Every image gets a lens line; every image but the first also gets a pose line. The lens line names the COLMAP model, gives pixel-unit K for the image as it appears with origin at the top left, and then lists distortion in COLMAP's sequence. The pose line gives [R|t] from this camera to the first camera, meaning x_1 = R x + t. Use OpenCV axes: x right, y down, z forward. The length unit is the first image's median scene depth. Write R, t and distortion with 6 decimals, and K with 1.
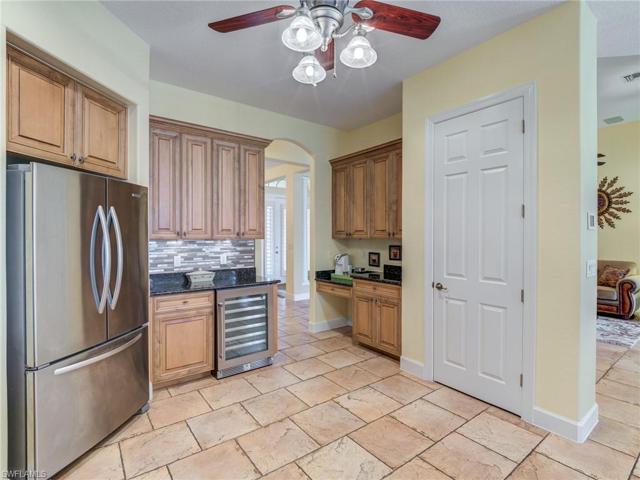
lens RADIAL K [[316.9, 0, 319.1], [0, 316.9, 238.1], [0, 0, 1]] dist [-0.001676, -0.002362]
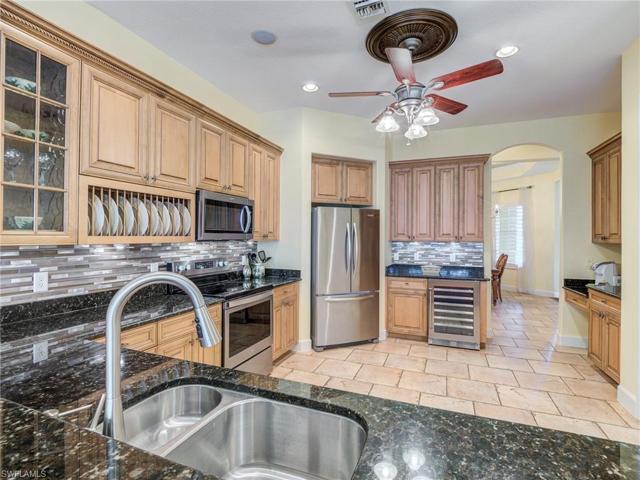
lens RADIAL K [[316.9, 0, 320.4], [0, 316.9, 237.6], [0, 0, 1]] dist [-0.001676, -0.002362]
pose [[0.518325, -0.000975, -0.855183, 0.547672], [-0.014259, 0.999850, -0.009782, 0.007992], [0.855065, 0.017264, 0.518233, -0.098385]]
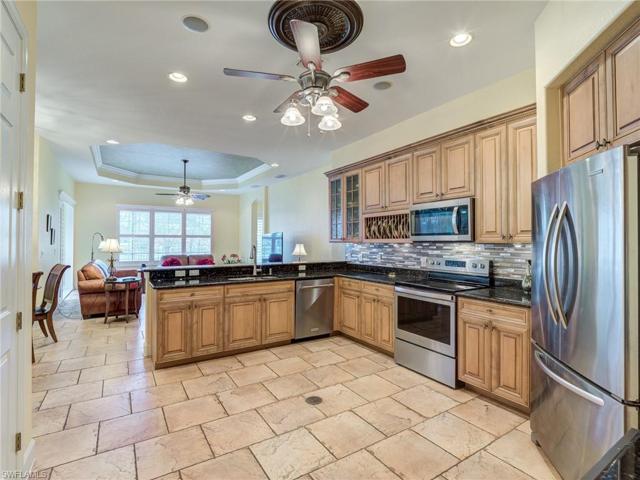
lens RADIAL K [[316.9, 0, 319.0], [0, 316.9, 238.1], [0, 0, 1]] dist [-0.001676, -0.002362]
pose [[-0.997273, -0.001162, 0.073785, -0.054342], [-0.000797, 0.999987, 0.004980, -0.005324], [-0.073790, 0.004908, -0.997262, 1.185331]]
